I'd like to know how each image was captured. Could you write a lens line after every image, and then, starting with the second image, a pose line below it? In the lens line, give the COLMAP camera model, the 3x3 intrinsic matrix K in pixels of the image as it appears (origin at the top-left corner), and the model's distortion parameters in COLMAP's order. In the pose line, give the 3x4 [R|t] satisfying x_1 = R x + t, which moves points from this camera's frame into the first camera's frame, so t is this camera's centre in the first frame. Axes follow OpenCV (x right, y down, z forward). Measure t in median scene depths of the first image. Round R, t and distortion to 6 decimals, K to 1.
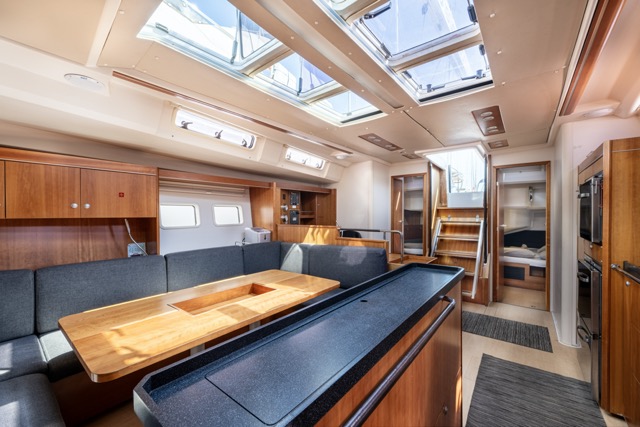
lens RADIAL K [[259.4, 0, 320.0], [0, 259.4, 213.5], [0, 0, 1]] dist [0.000102, -0.000031]
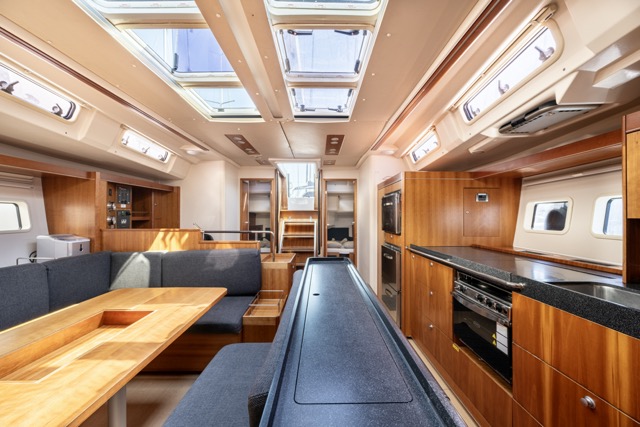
lens RADIAL K [[251.7, 0, 322.7], [0, 251.7, 213.1], [0, 0, 1]] dist [-0.000306, -0.000004]
pose [[0.770228, 0.009278, 0.637701, -0.137079], [-0.004191, 0.999946, -0.009487, 0.000489], [-0.637754, 0.004634, 0.770226, 0.042771]]
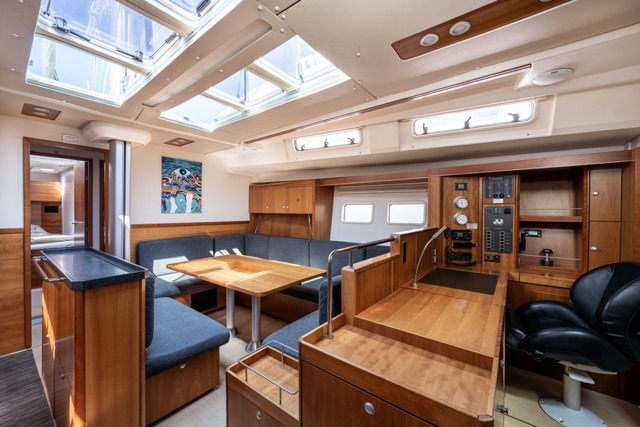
lens RADIAL K [[251.7, 0, 322.7], [0, 251.7, 213.1], [0, 0, 1]] dist [-0.000306, -0.000004]
pose [[0.006215, 0.011125, -0.999919, 0.526614], [-0.003587, 0.999932, 0.011103, -0.003753], [0.999974, 0.003517, 0.006254, 0.692135]]
